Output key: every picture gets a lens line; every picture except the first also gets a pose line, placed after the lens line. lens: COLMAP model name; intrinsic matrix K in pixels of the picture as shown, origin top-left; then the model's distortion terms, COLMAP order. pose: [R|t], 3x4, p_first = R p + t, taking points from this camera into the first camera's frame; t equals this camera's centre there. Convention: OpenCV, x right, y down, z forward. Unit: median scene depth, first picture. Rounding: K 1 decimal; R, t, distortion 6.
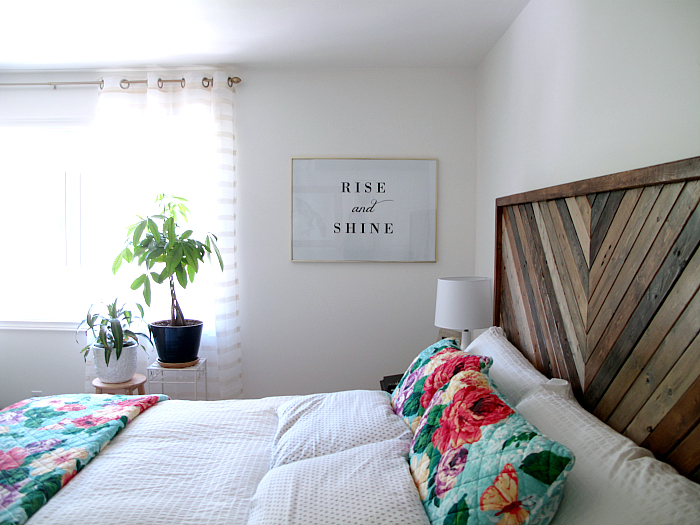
lens RADIAL K [[589.0, 0, 350.0], [0, 589.0, 262.5], [0, 0, 1]] dist [-0.136125, 0.135520]
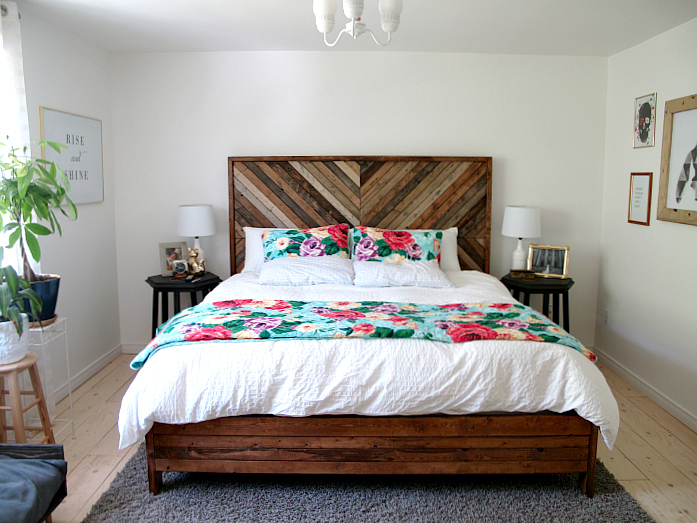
lens RADIAL K [[586.5, 0, 348.5], [0, 586.5, 261.5], [0, 0, 1]] dist [-0.136125, 0.135520]
pose [[0.006261, -0.145725, 0.989305, -1.148586], [0.060584, 0.987563, 0.145085, -0.022137], [-0.998143, 0.059028, 0.015011, 0.470218]]
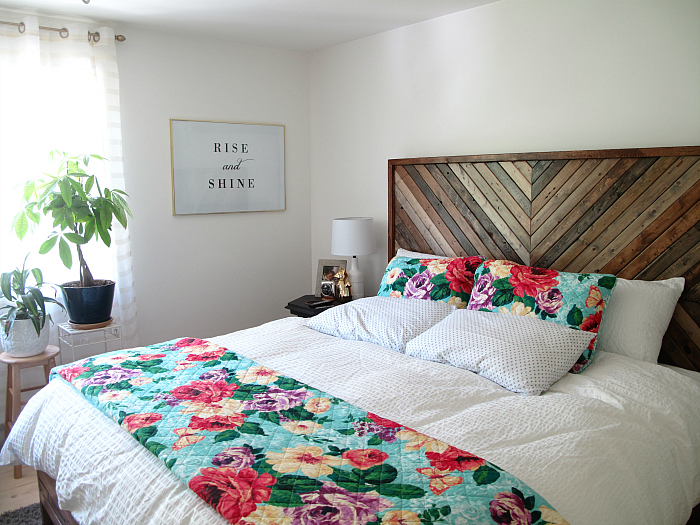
lens RADIAL K [[610.4, 0, 337.9], [0, 610.4, 261.6], [0, 0, 1]] dist [-0.140176, 0.159489]
pose [[0.771383, -0.094613, 0.629299, -0.591973], [0.052750, 0.994989, 0.084932, 0.003316], [-0.634181, -0.032320, 0.772508, -0.048247]]
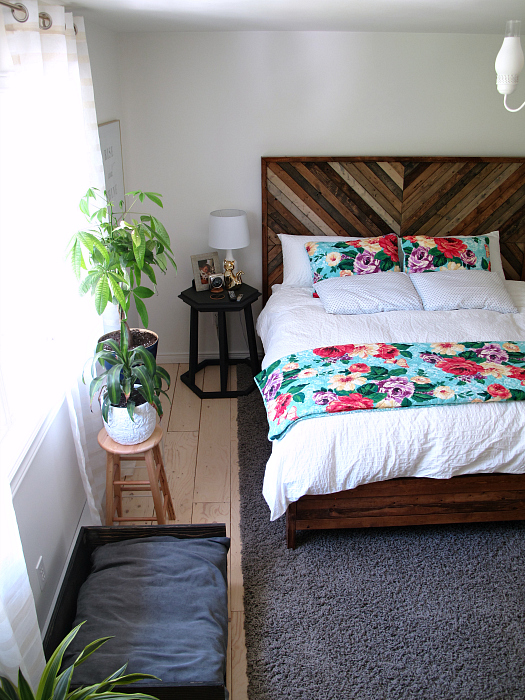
lens RADIAL K [[610.4, 0, 272.7], [0, 610.4, 349.3], [0, 0, 1]] dist [-0.140176, 0.159489]
pose [[-0.055495, -0.405959, 0.912205, -1.098873], [0.066127, 0.910113, 0.409050, -0.227771], [-0.996267, 0.083021, -0.023662, 0.787959]]
